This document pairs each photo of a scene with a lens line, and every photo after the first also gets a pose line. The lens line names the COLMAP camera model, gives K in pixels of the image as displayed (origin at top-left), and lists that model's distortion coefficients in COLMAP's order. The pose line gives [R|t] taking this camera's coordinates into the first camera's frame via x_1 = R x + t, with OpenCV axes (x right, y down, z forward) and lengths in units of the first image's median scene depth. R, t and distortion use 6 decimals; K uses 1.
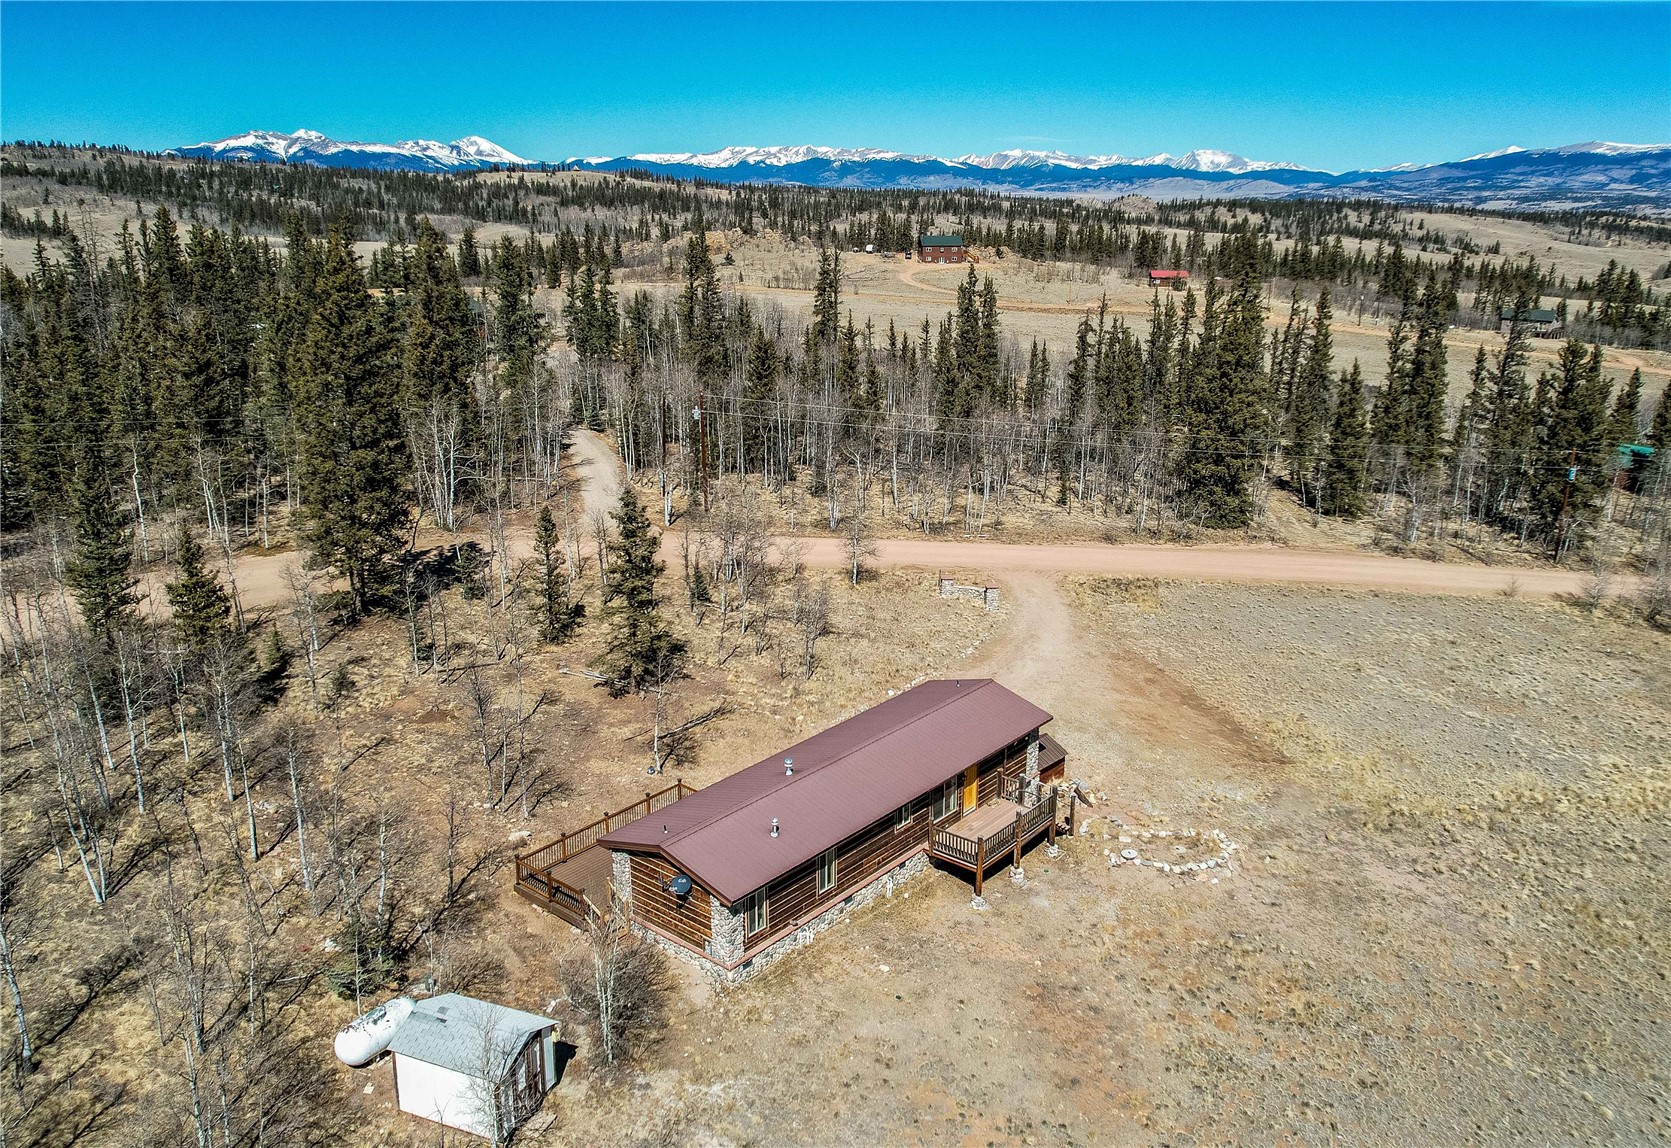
lens RADIAL K [[1285.4, 0, 835.5], [0, 1285.4, 574.0], [0, 0, 1]] dist [-0.052869, 0.046085]
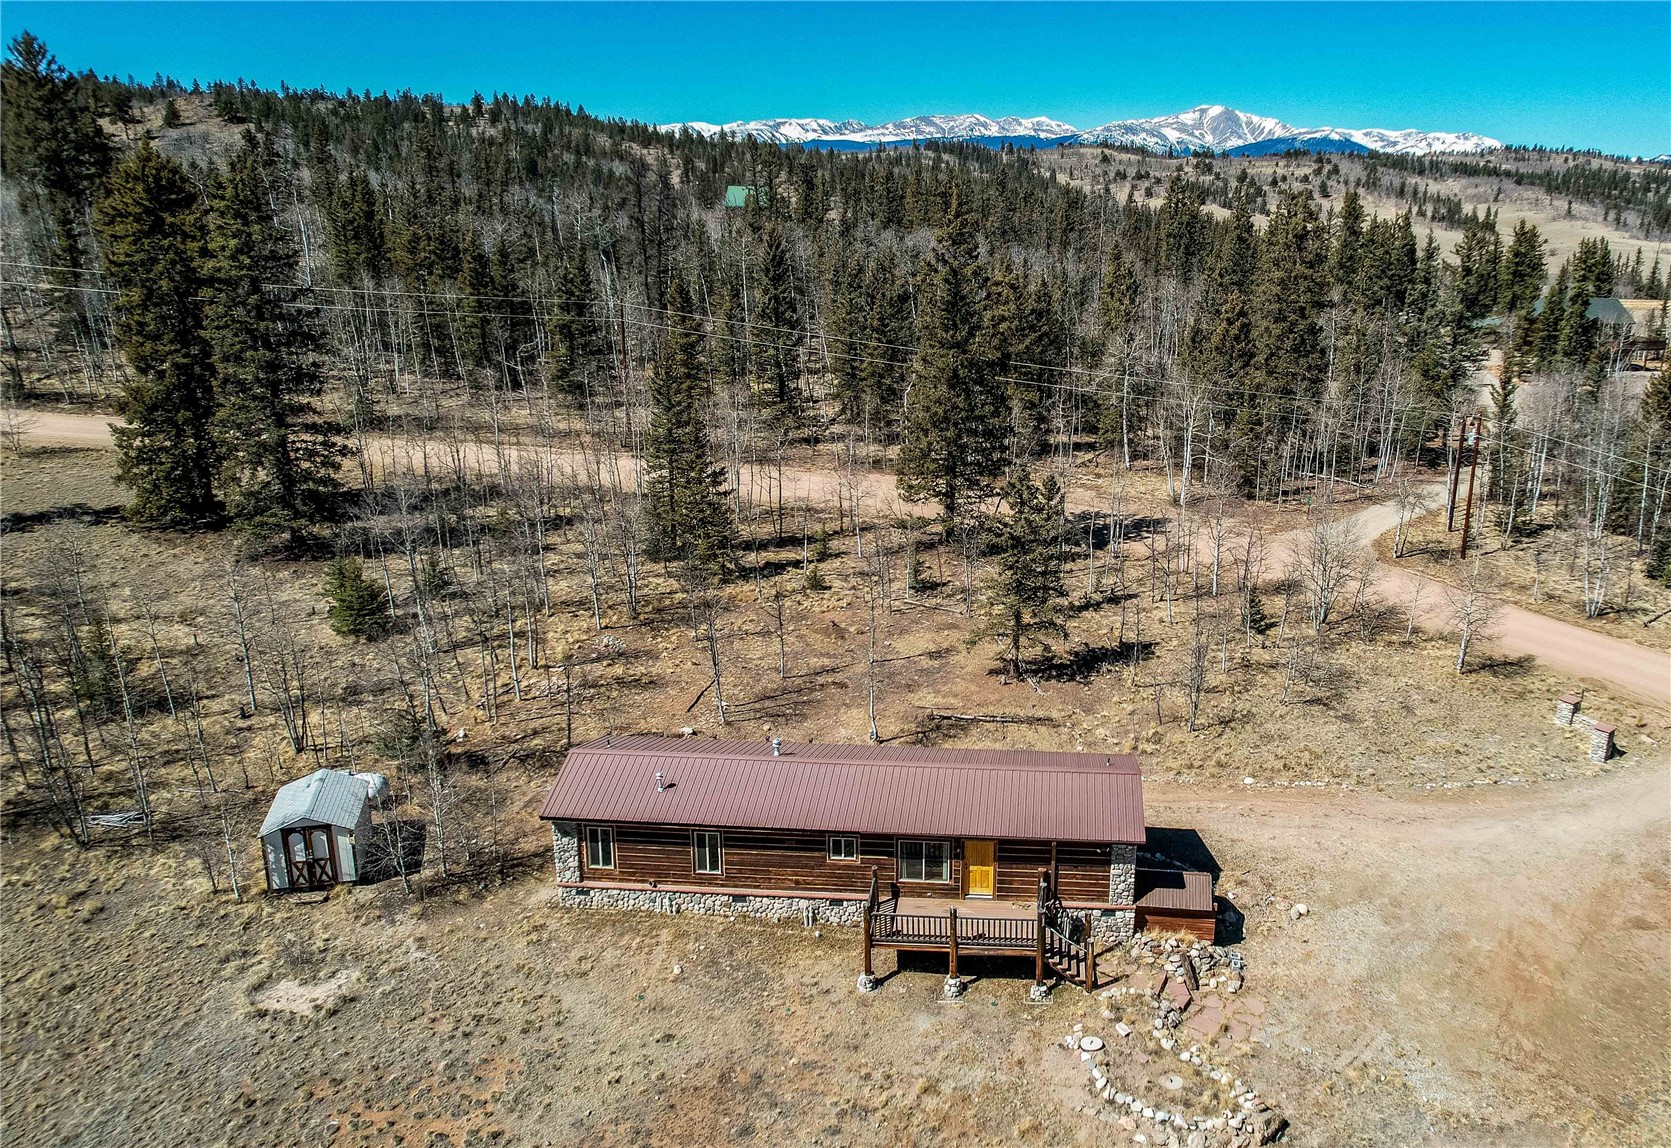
lens RADIAL K [[1301.2, 0, 1019.3], [0, 1301.2, 576.3], [0, 0, 1]] dist [-0.040164, -0.002634]
pose [[0.623935, 0.245343, -0.741965, 0.566698], [-0.249473, 0.962294, 0.108411, -0.088588], [0.740587, 0.117459, 0.661615, 0.370826]]
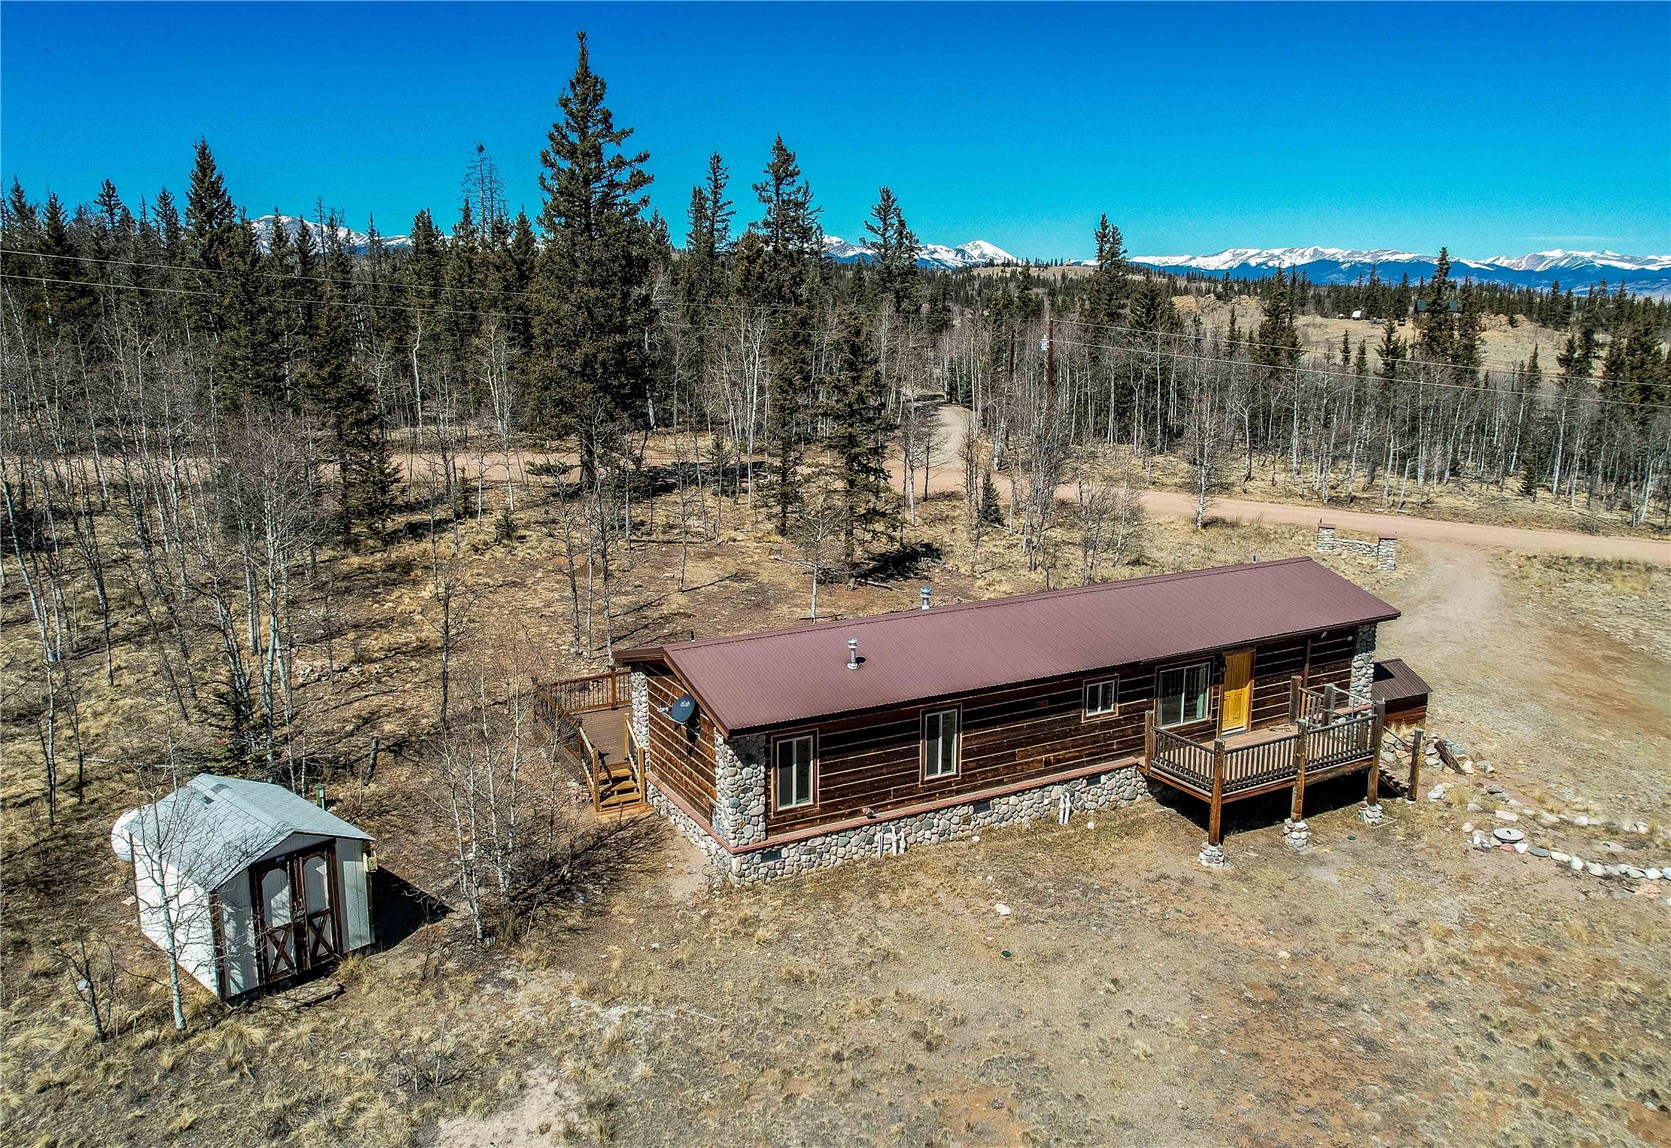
lens RADIAL K [[1290.2, 0, 835.5], [0, 1290.2, 574.0], [0, 0, 1]] dist [-0.054271, 0.052650]
pose [[0.933336, 0.076559, -0.350746, 0.113612], [-0.101657, 0.993370, -0.053683, 0.134673], [0.344311, 0.085761, 0.934931, 0.280089]]
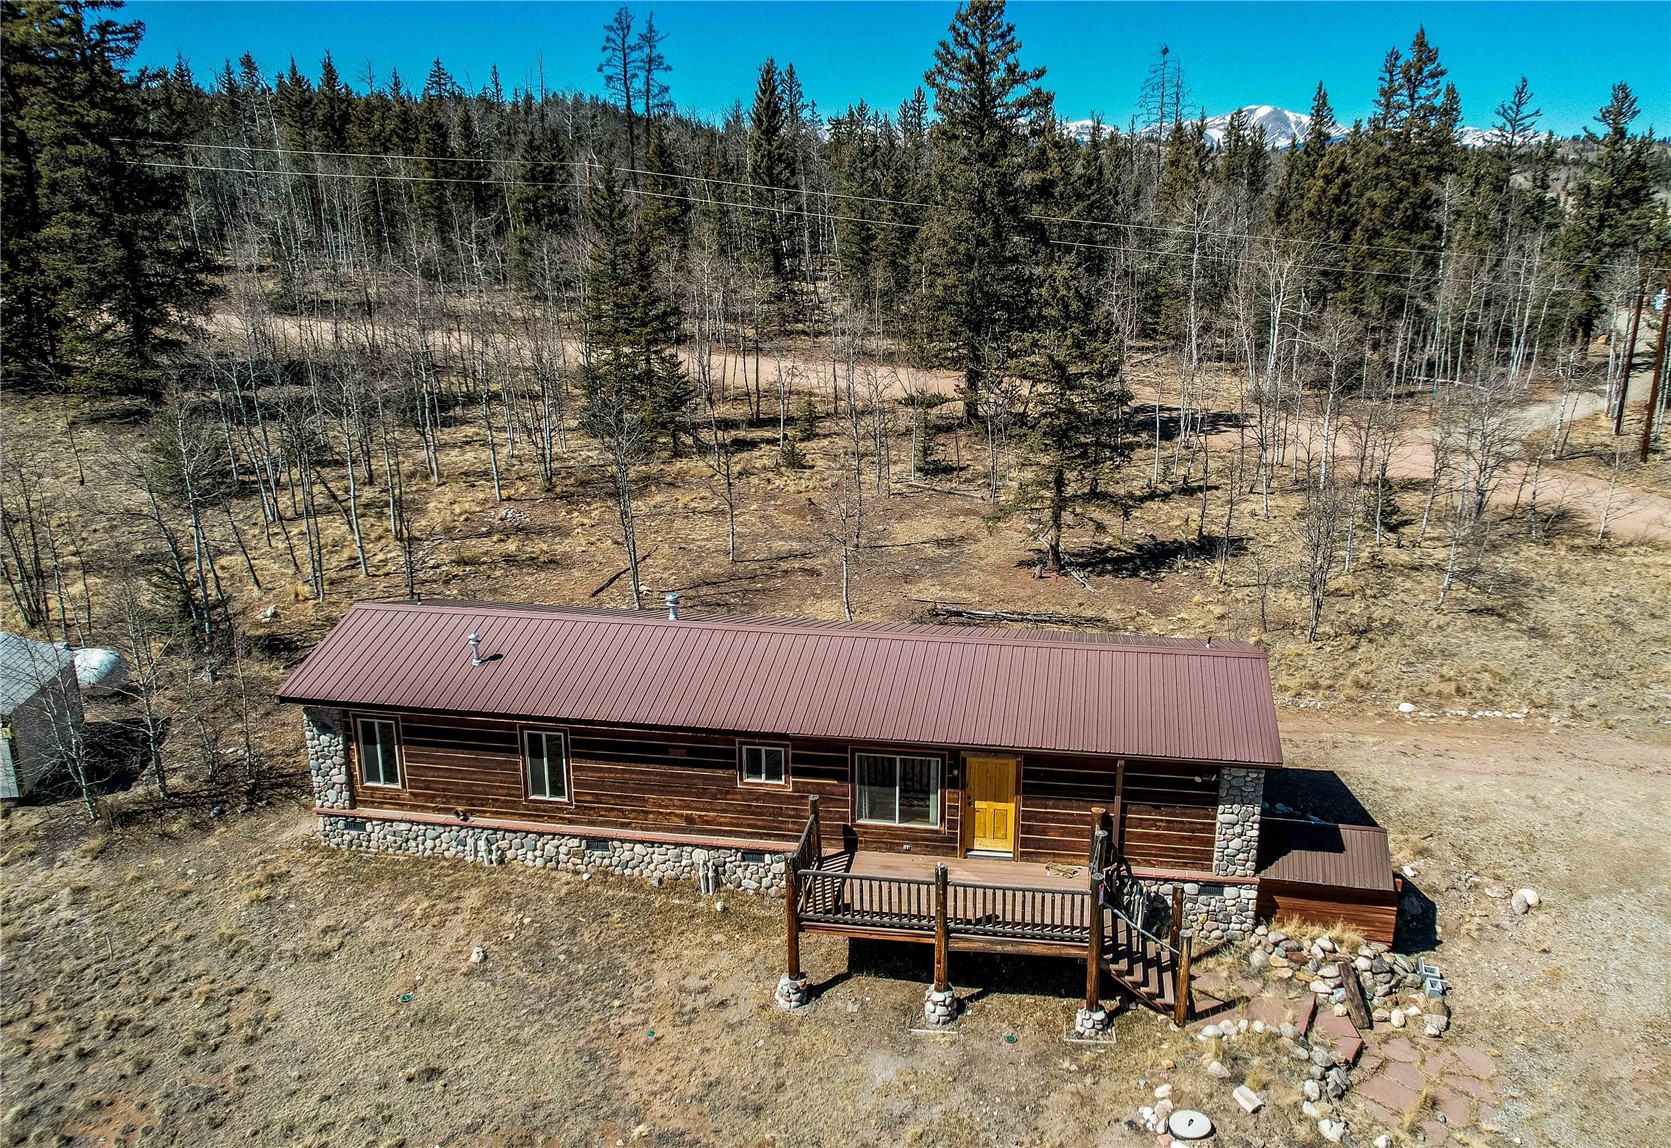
lens RADIAL K [[1312.2, 0, 932.6], [0, 1312.2, 567.8], [0, 0, 1]] dist [-0.057083, 0.054390]
pose [[0.546968, 0.247401, -0.799761, 0.381788], [-0.252445, 0.959607, 0.124198, 0.021598], [0.798184, 0.133964, 0.587330, 0.561684]]
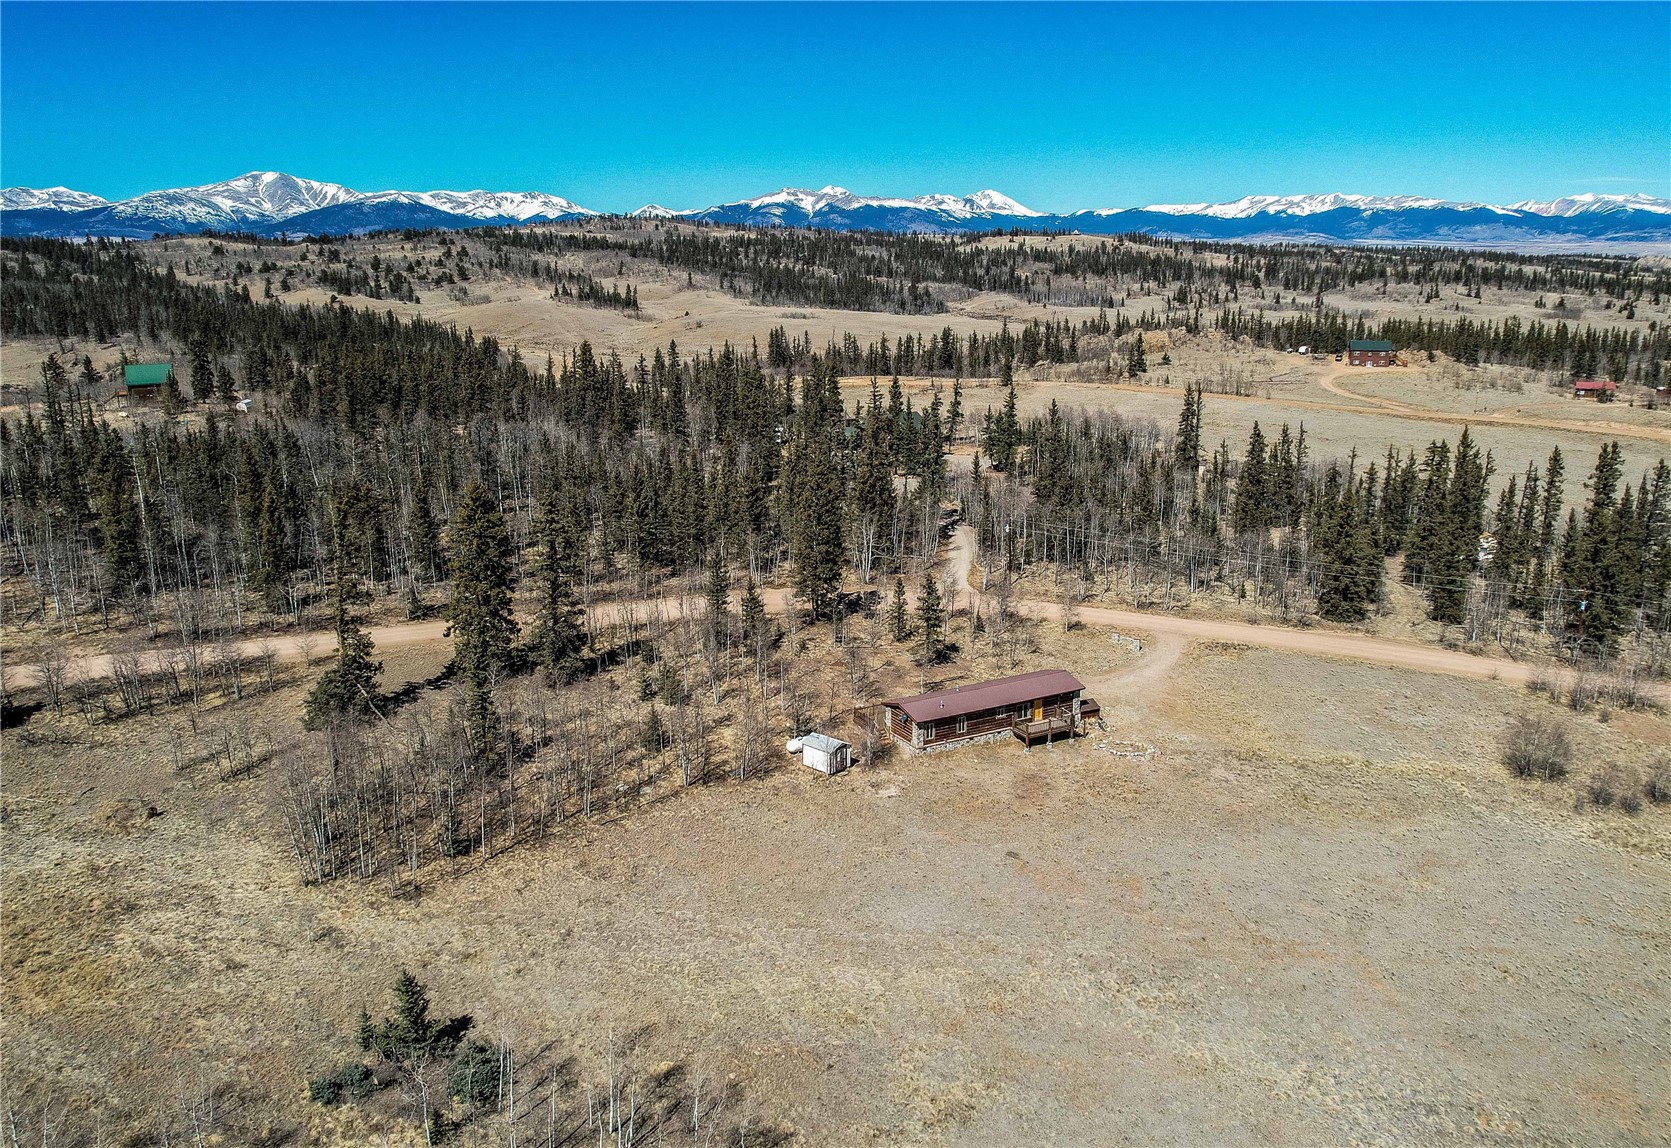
lens RADIAL K [[1290.2, 0, 835.5], [0, 1290.2, 574.0], [0, 0, 1]] dist [-0.054271, 0.052650]
pose [[0.931146, 0.078362, -0.356128, 0.489555], [-0.094059, 0.995202, -0.026948, 0.010880], [0.352307, 0.058590, 0.934049, -1.169281]]
